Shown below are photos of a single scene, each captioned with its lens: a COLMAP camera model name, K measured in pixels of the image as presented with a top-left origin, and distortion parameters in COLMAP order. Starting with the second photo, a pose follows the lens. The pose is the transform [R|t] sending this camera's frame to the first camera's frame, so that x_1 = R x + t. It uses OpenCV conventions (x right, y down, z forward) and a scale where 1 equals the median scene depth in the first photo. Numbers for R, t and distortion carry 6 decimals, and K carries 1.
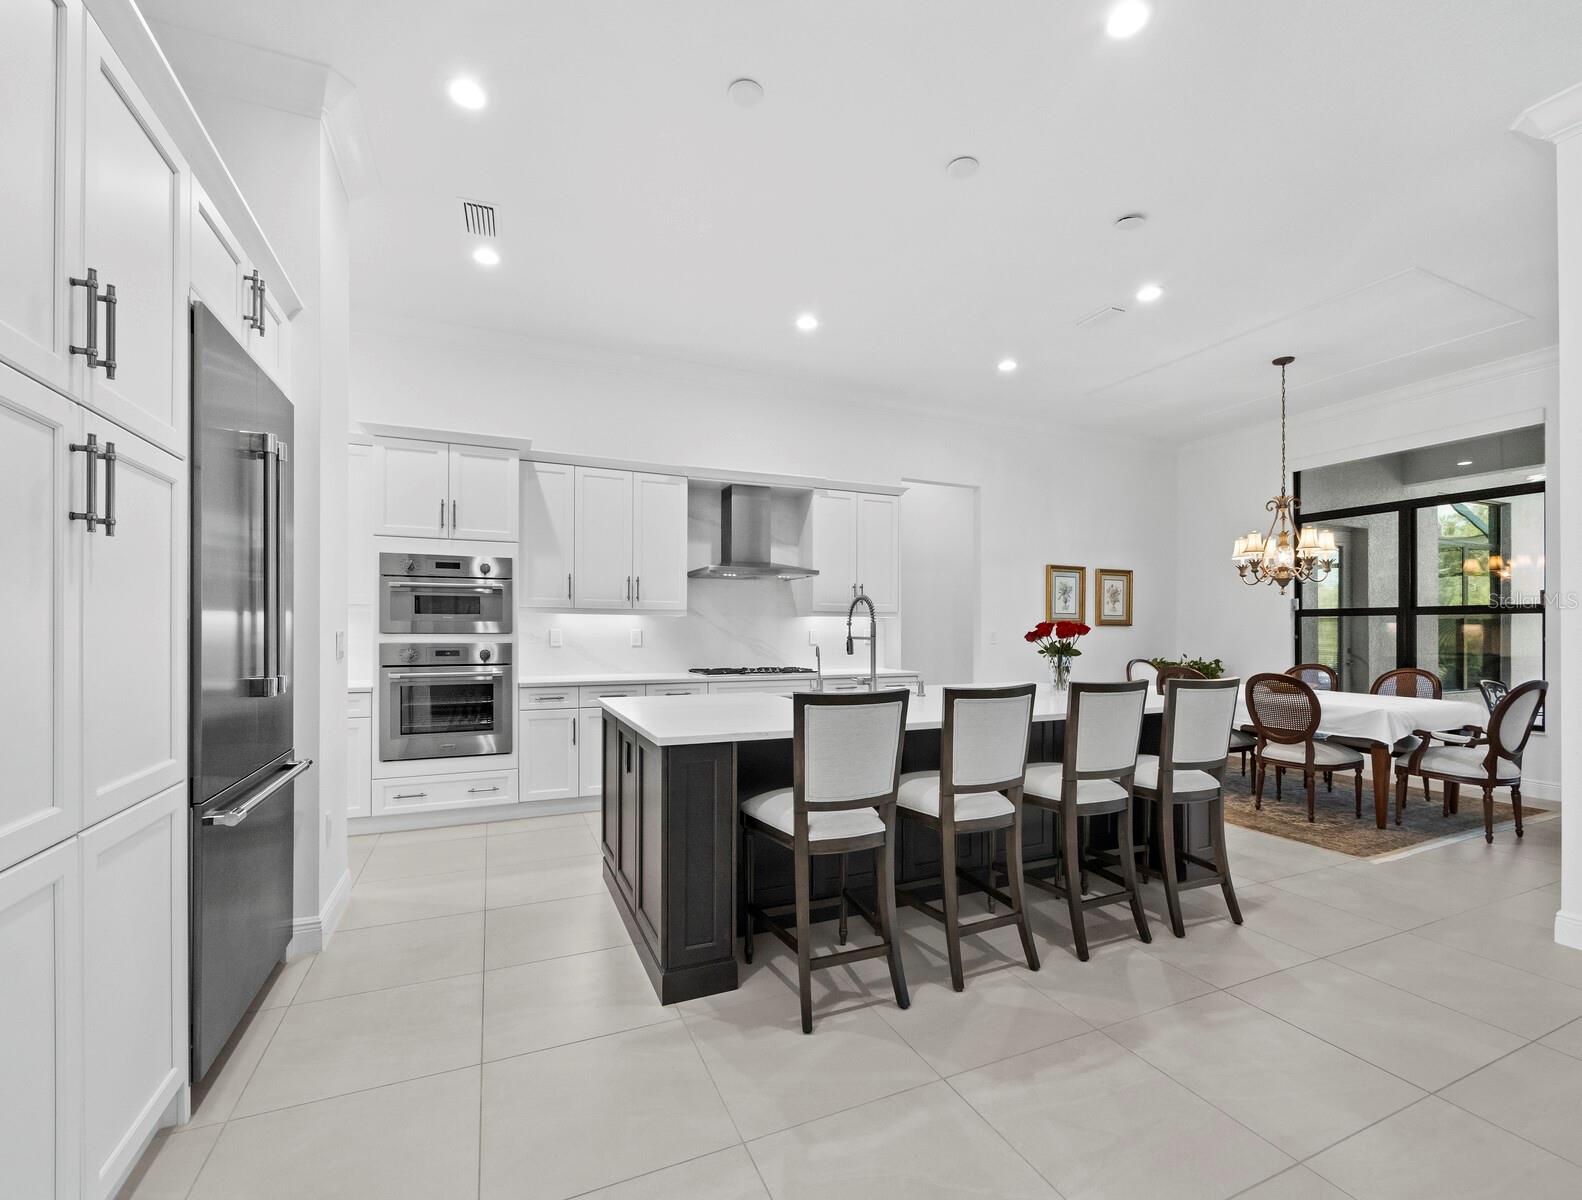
lens RADIAL K [[685.1, 0, 804.1], [0, 685.1, 628.1], [0, 0, 1]] dist [0.004370, -0.000475]
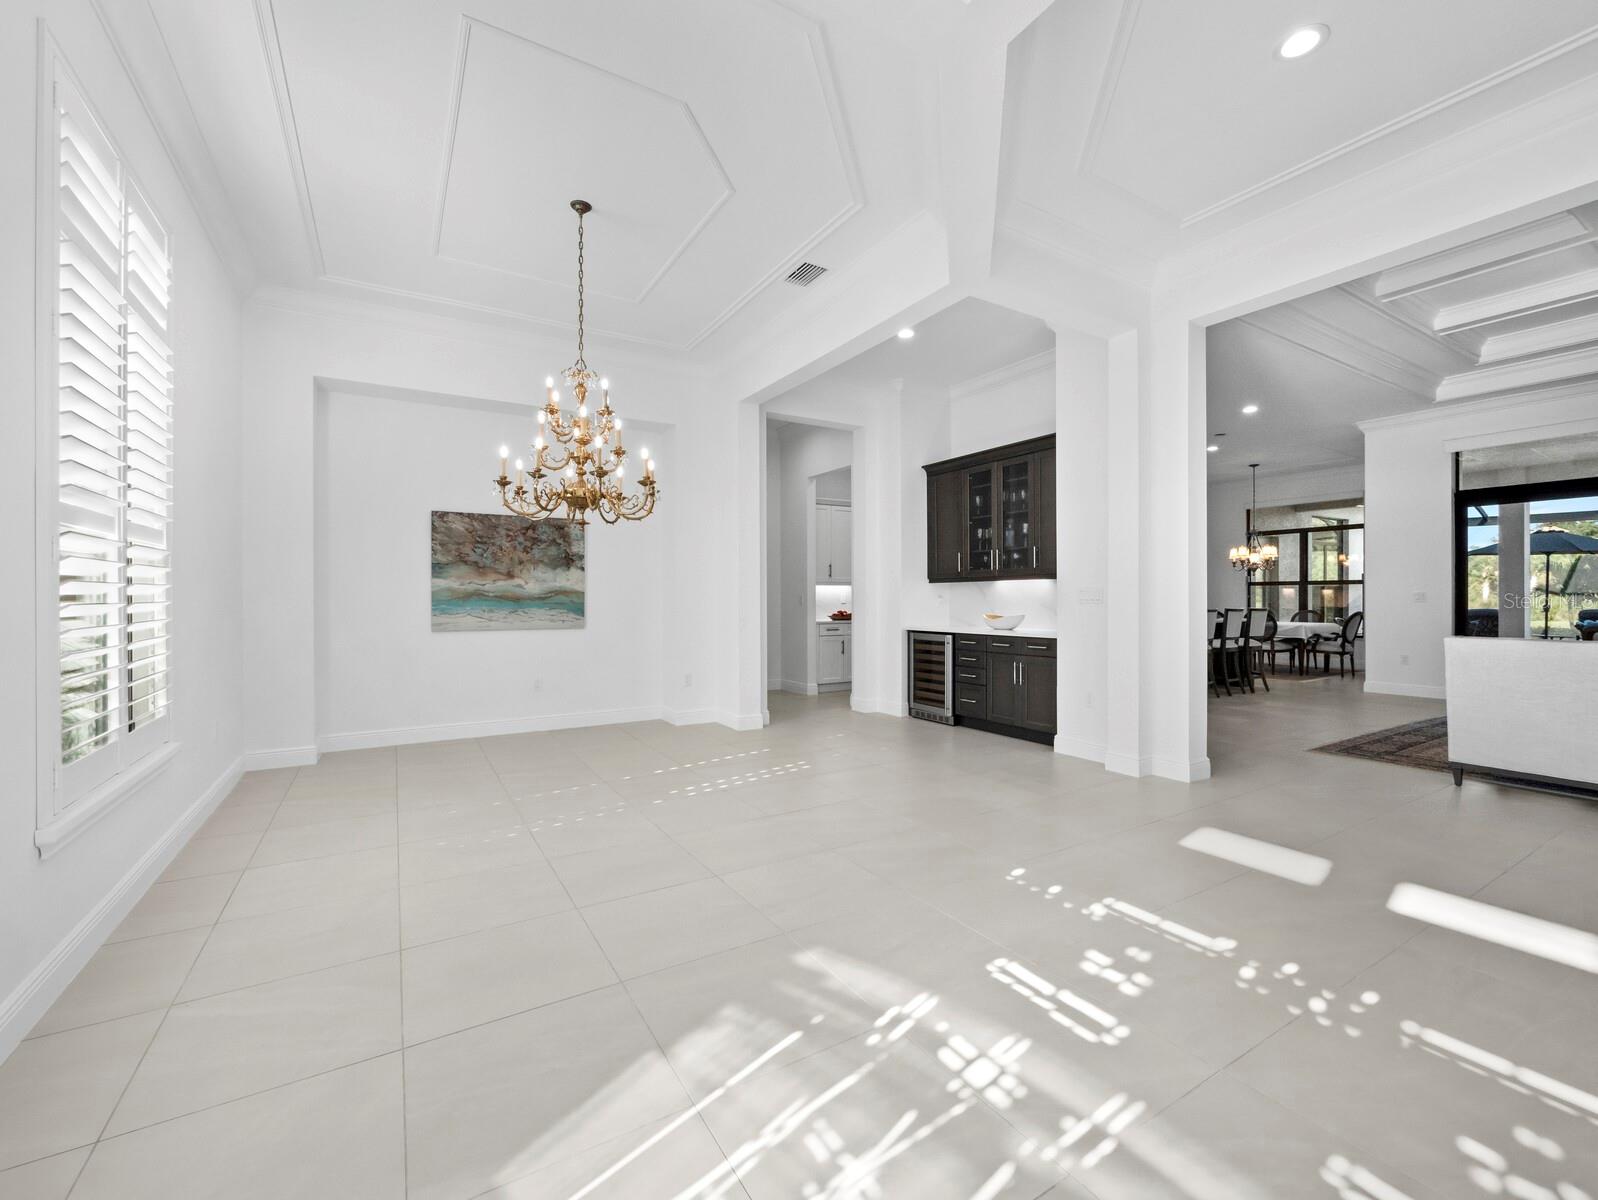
lens RADIAL K [[669.9, 0, 802.3], [0, 669.9, 604.4], [0, 0, 1]] dist [-0.000053, 0.000290]
pose [[0.992655, -0.006774, 0.120793, -0.704795], [0.005635, 0.999936, 0.009769, 0.008557], [-0.120851, -0.009016, 0.992630, -0.666375]]
